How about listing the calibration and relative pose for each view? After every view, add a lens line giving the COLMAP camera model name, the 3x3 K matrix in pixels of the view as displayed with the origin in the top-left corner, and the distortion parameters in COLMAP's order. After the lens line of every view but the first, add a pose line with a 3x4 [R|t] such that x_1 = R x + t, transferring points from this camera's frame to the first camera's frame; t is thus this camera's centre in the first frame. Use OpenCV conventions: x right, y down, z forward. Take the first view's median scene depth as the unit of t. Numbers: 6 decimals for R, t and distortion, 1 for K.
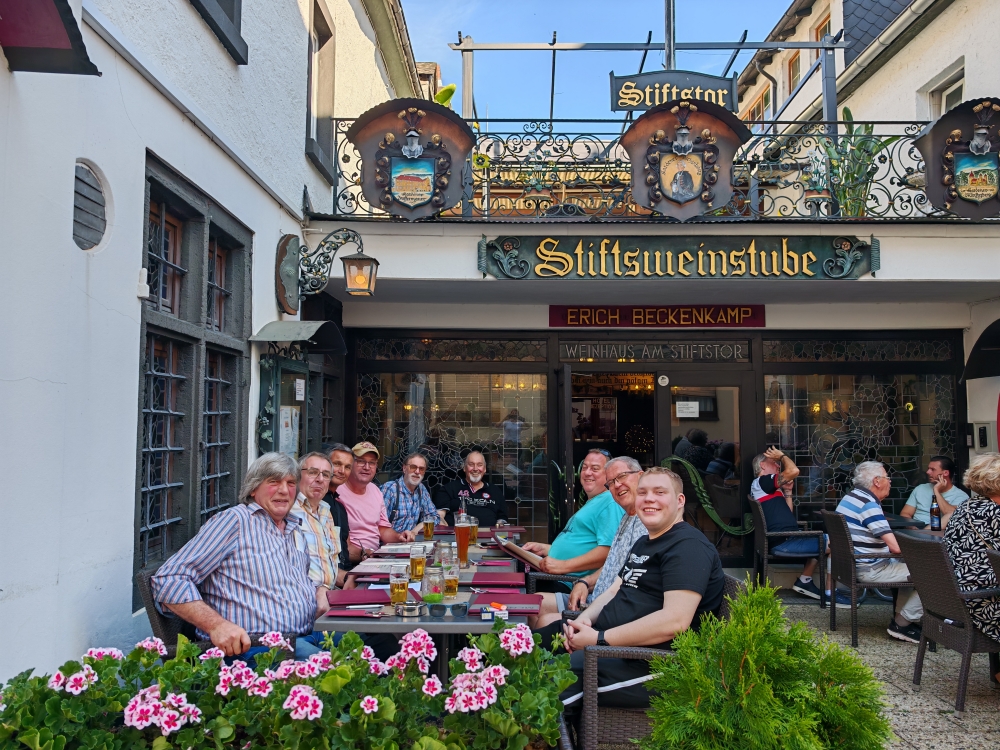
lens RADIAL K [[754.0, 0, 500.0], [0, 754.0, 375.0], [0, 0, 1]] dist [0.061873, -0.000262]
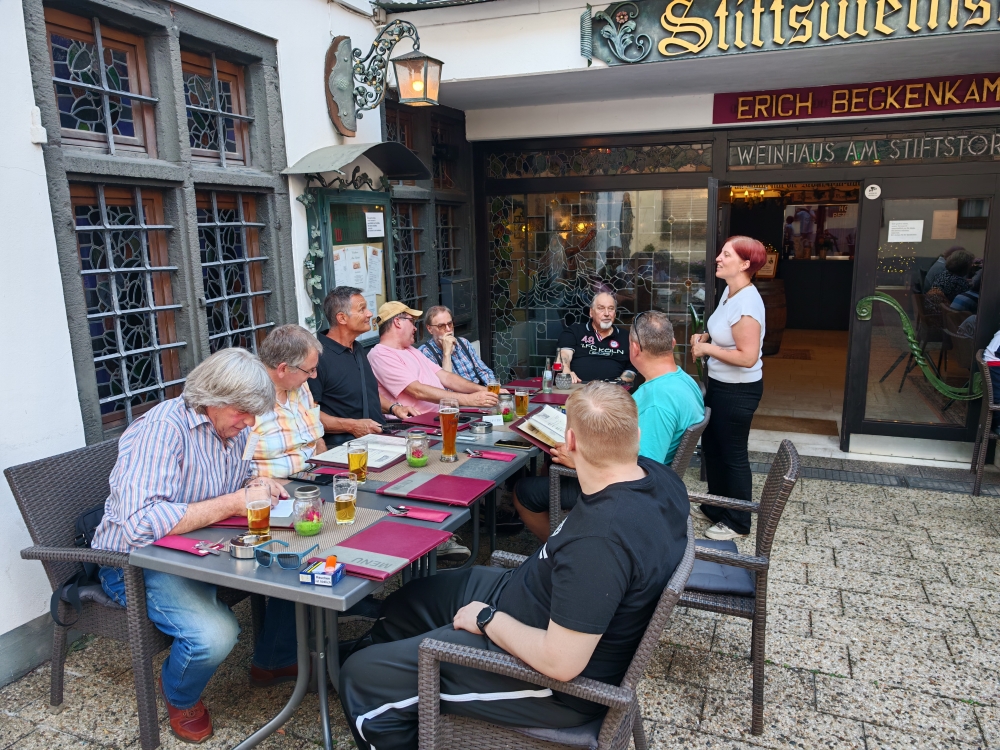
lens RADIAL K [[763.2, 0, 500.0], [0, 763.2, 375.0], [0, 0, 1]] dist [-0.032772, 0.005495]
pose [[0.926869, 0.049034, -0.372168, 0.191744], [0.046496, 0.968801, 0.243439, -0.018208], [0.372494, -0.242940, 0.895672, 0.211524]]
